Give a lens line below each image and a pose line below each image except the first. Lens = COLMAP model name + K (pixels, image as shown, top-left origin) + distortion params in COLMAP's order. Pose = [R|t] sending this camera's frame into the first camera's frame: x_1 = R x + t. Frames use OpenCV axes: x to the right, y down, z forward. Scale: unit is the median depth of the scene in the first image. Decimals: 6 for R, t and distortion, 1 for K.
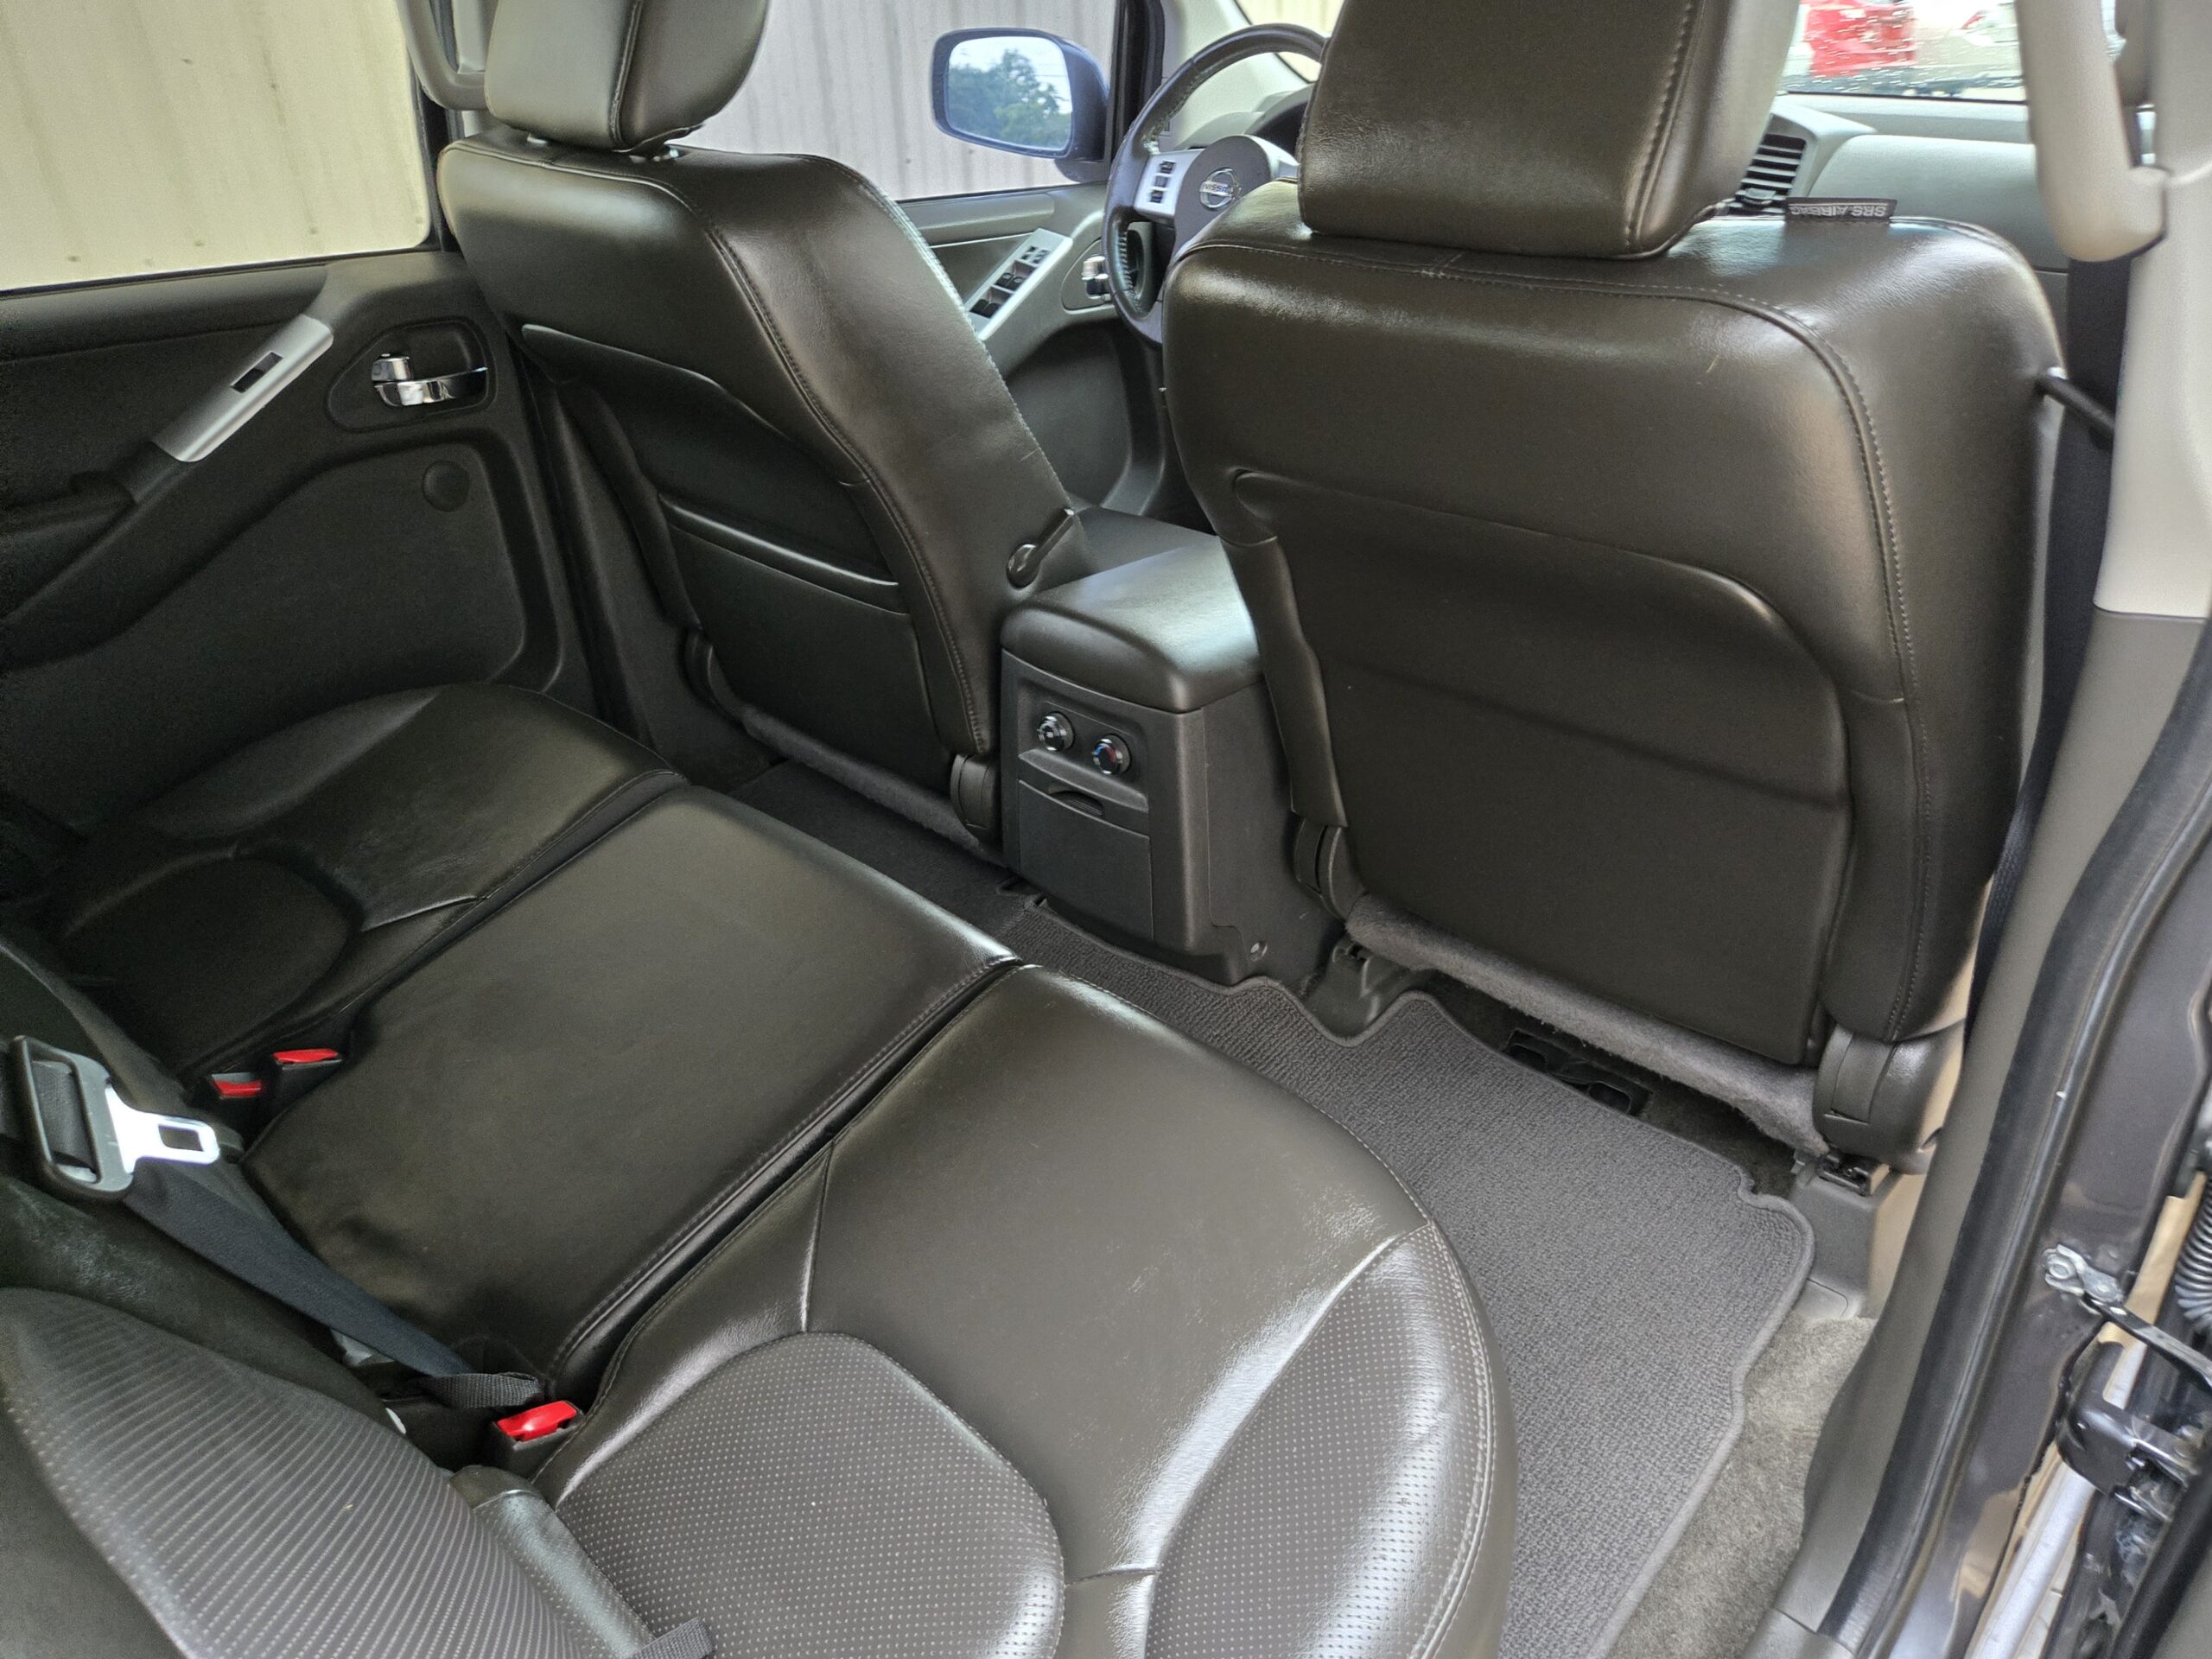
lens RADIAL K [[1518.9, 0, 1135.0], [0, 1518.9, 891.5], [0, 0, 1]] dist [0.059853, -0.058471]
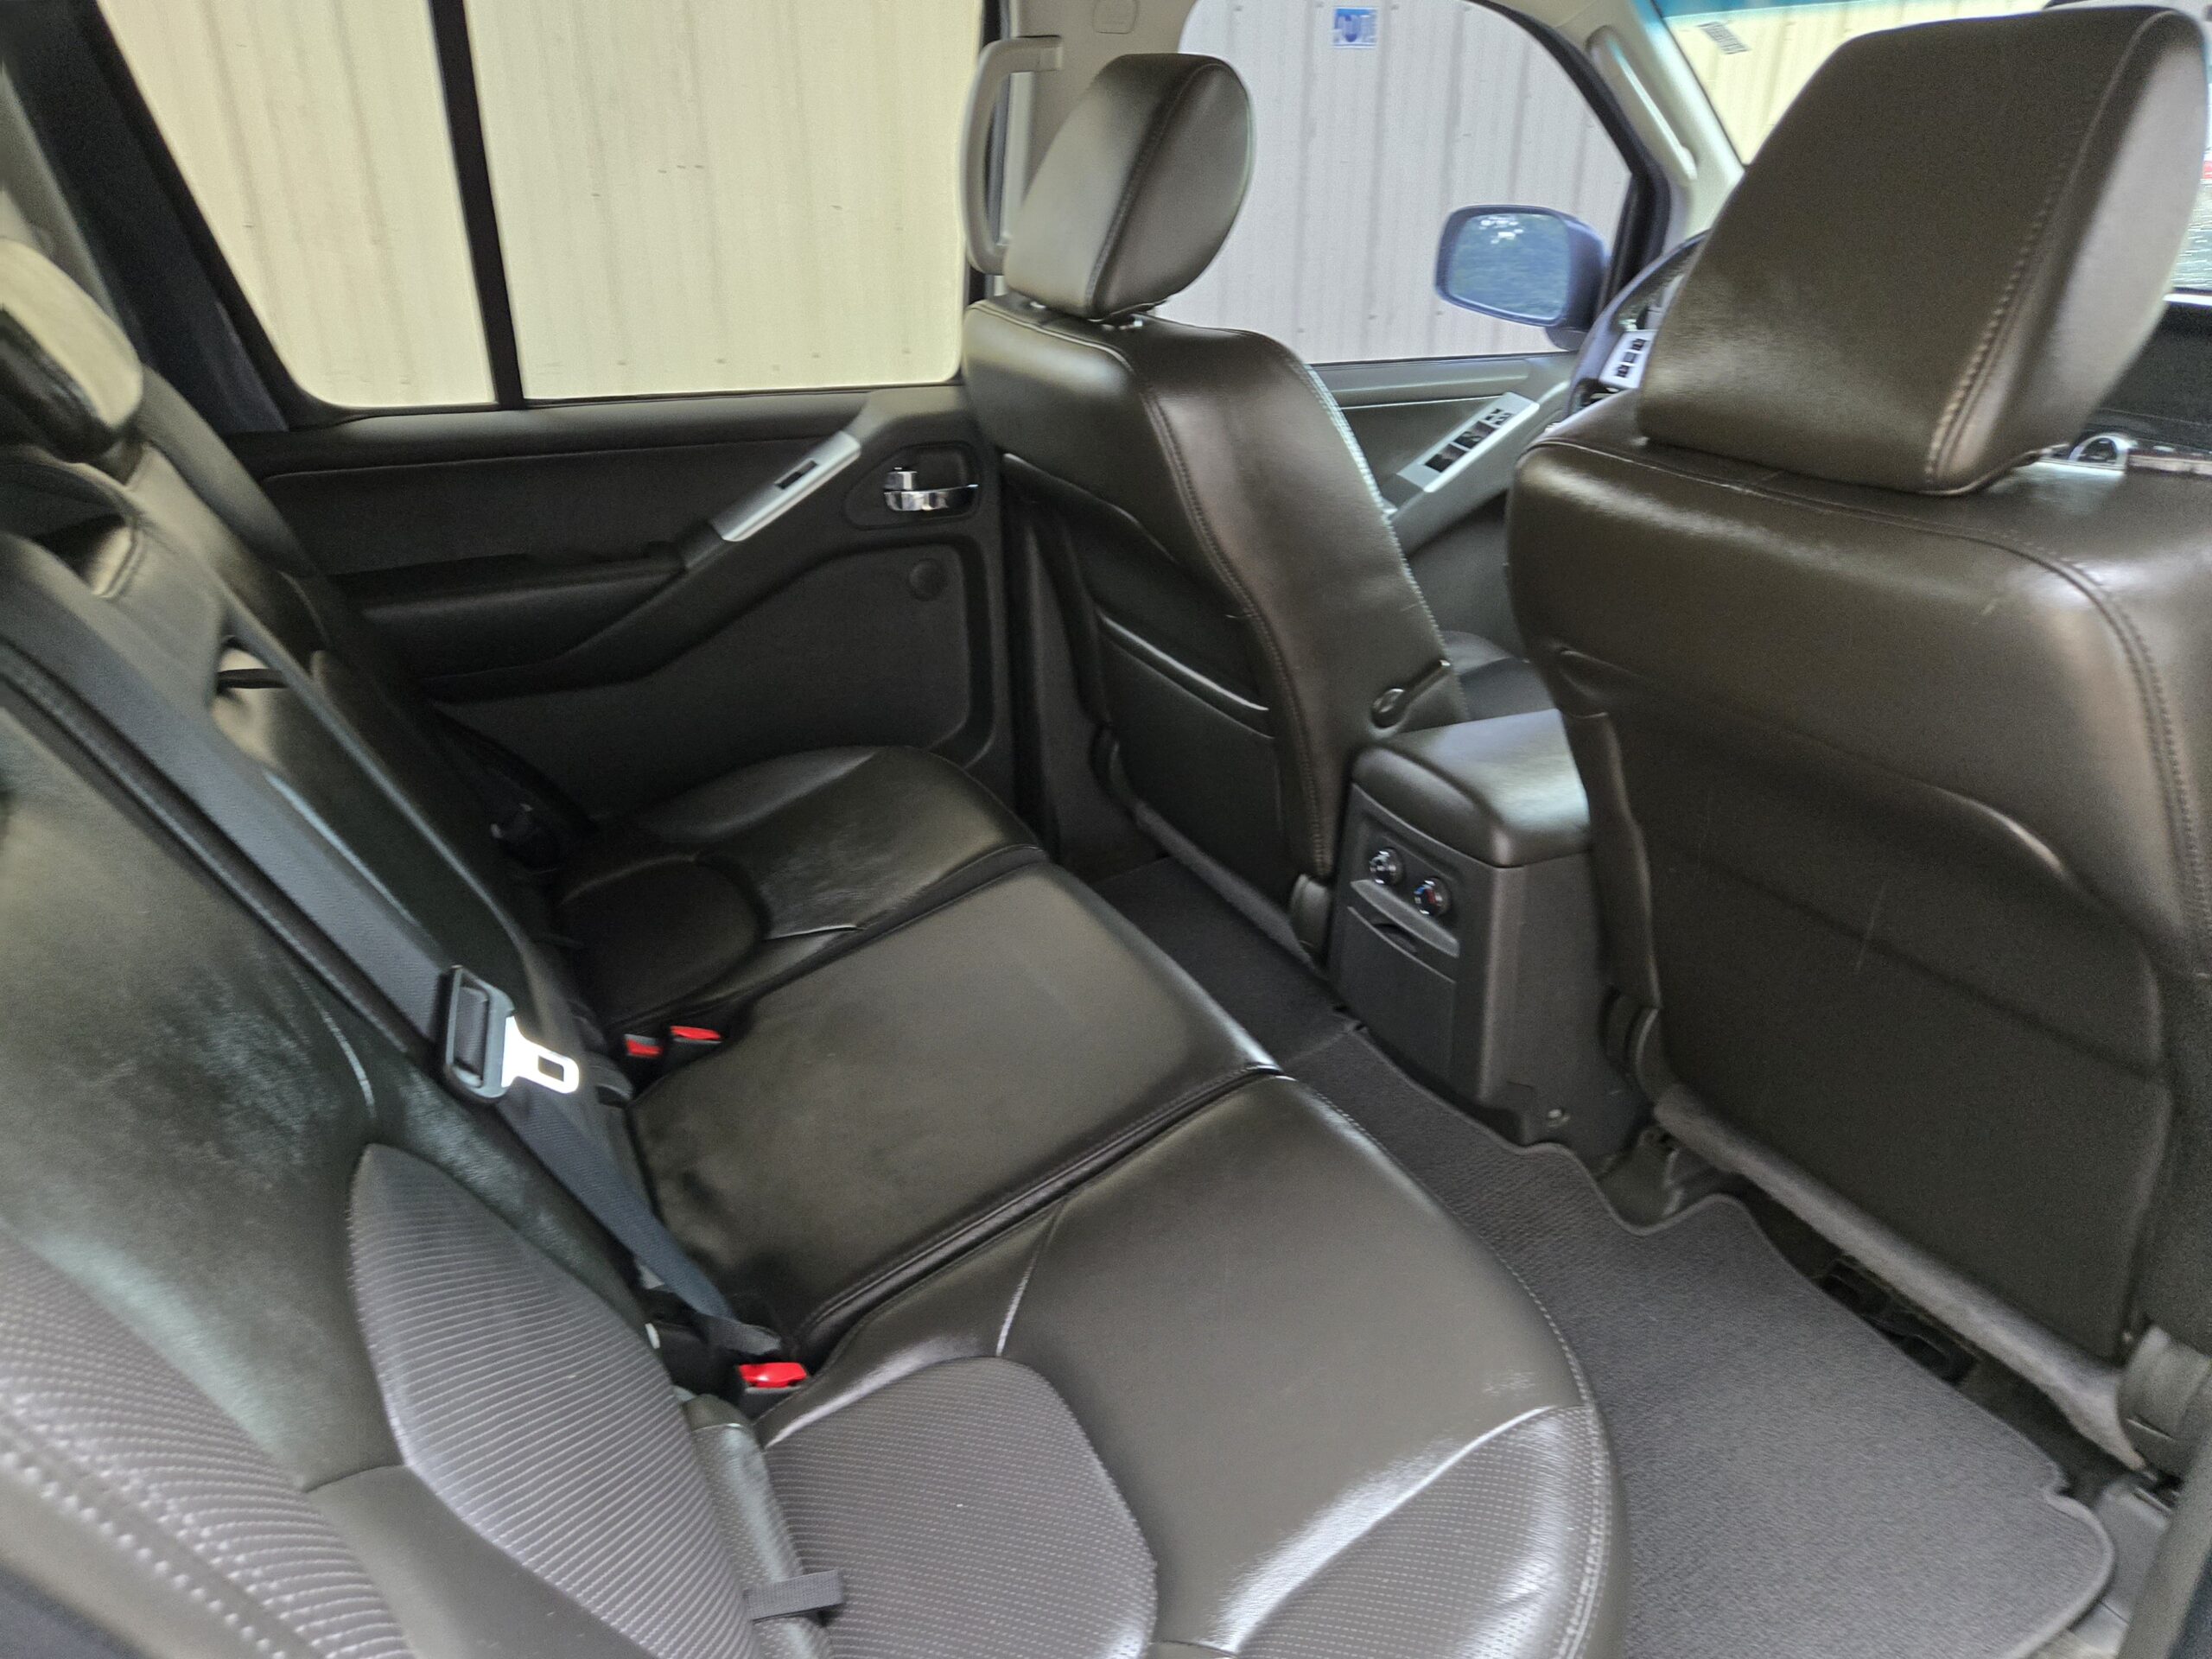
lens RADIAL K [[1518.9, 0, 1127.3], [0, 1518.9, 873.5], [0, 0, 1]] dist [0.059853, -0.058471]
pose [[0.940133, 0.161051, -0.300355, 0.097722], [-0.186014, 0.980935, -0.056256, -0.008561], [0.285568, 0.108758, 0.952167, -0.047203]]
